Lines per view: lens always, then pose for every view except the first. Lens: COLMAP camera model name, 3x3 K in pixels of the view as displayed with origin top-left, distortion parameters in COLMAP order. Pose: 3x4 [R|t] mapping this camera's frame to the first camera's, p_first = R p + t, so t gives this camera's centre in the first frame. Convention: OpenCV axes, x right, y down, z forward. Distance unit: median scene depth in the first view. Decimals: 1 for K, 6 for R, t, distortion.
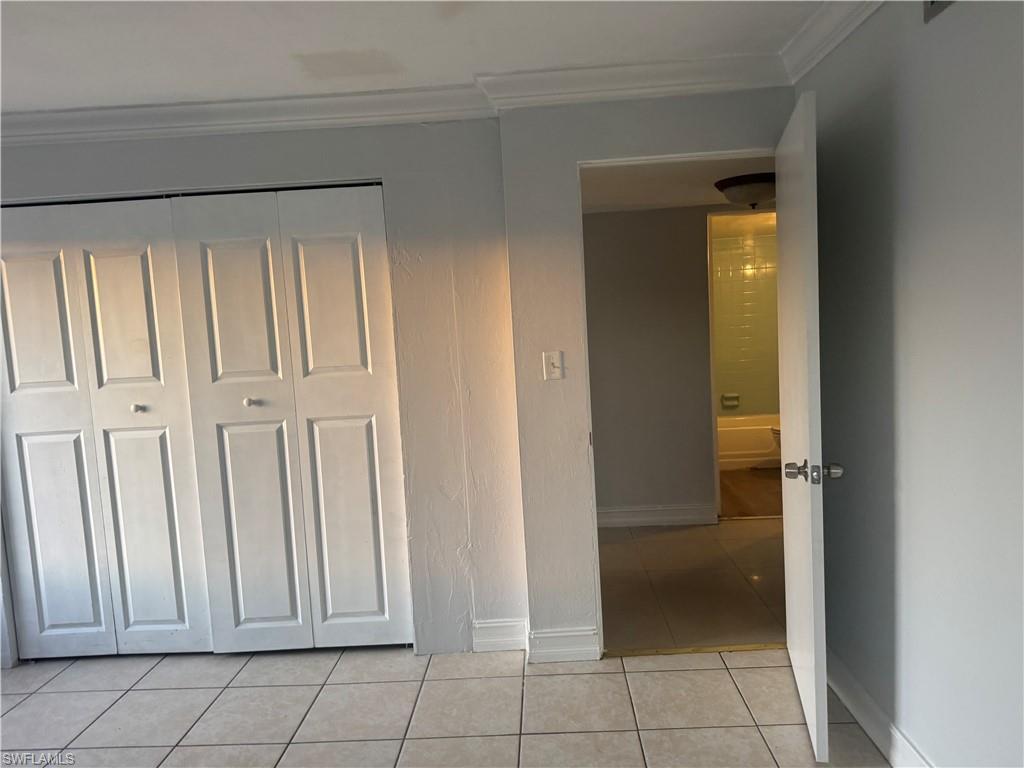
lens RADIAL K [[712.7, 0, 513.8], [0, 712.7, 389.3], [0, 0, 1]] dist [0.058230, -0.072900]
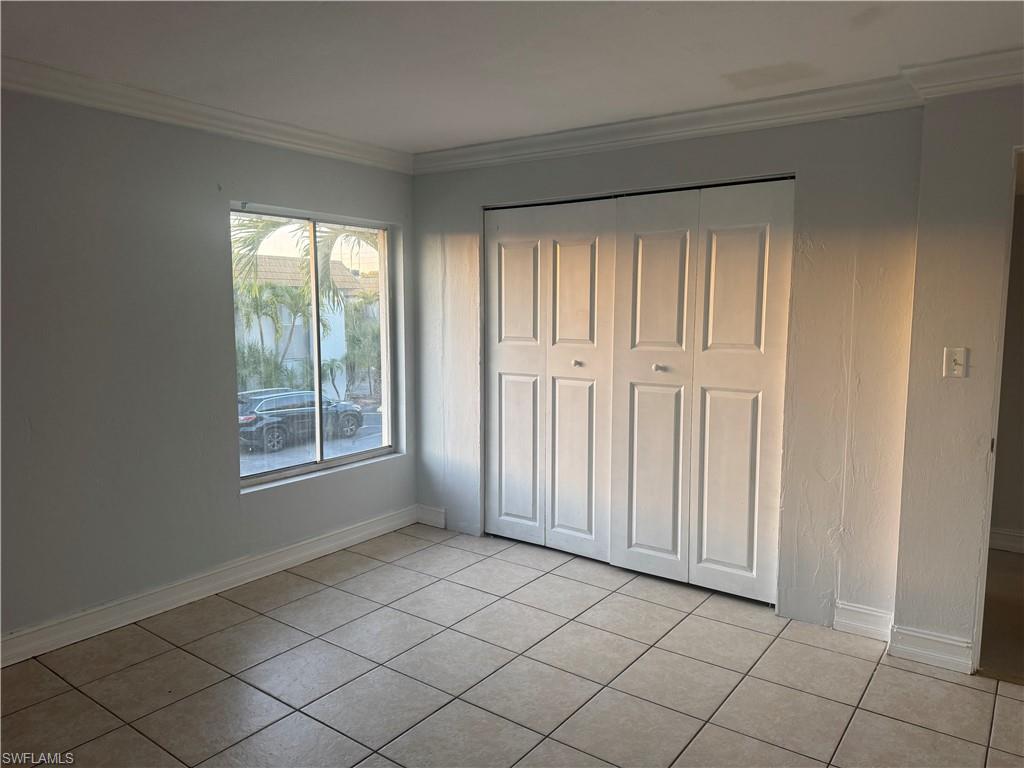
lens RADIAL K [[719.7, 0, 520.1], [0, 719.7, 388.0], [0, 0, 1]] dist [0.097308, -0.128450]
pose [[0.827166, 0.120504, -0.548885, 0.111289], [-0.098276, 0.992705, 0.069841, -0.009937], [0.553297, -0.003828, 0.832975, -0.137011]]
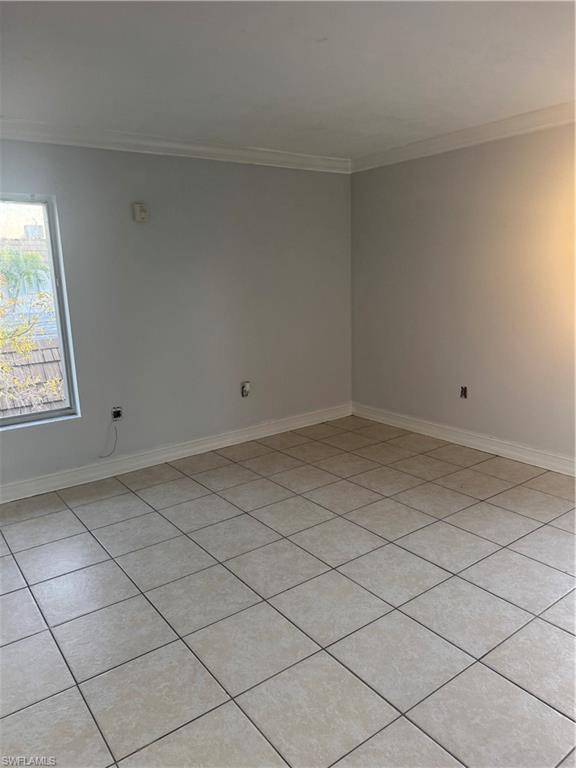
lens RADIAL K [[539.8, 0, 285.0], [0, 539.8, 384.6], [0, 0, 1]] dist [0.097308, -0.128450]
pose [[-0.782566, 0.206010, -0.587495, 0.253864], [0.015986, 0.950003, 0.311832, -0.119761], [0.622362, 0.234638, -0.746733, 0.990241]]
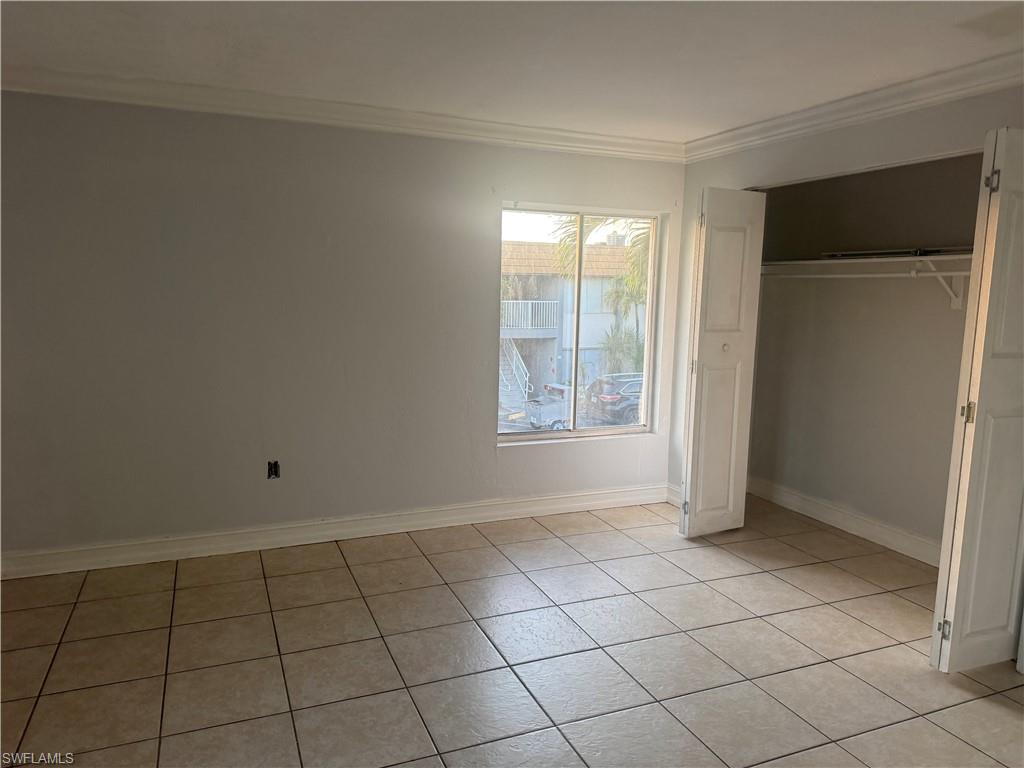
lens RADIAL K [[712.7, 0, 513.8], [0, 712.7, 389.3], [0, 0, 1]] dist [0.058230, -0.072900]
pose [[0.420943, 0.186151, -0.887781, 0.348469], [-0.125488, 0.981256, 0.146251, -0.030035], [0.898365, 0.049843, 0.436412, 0.025170]]
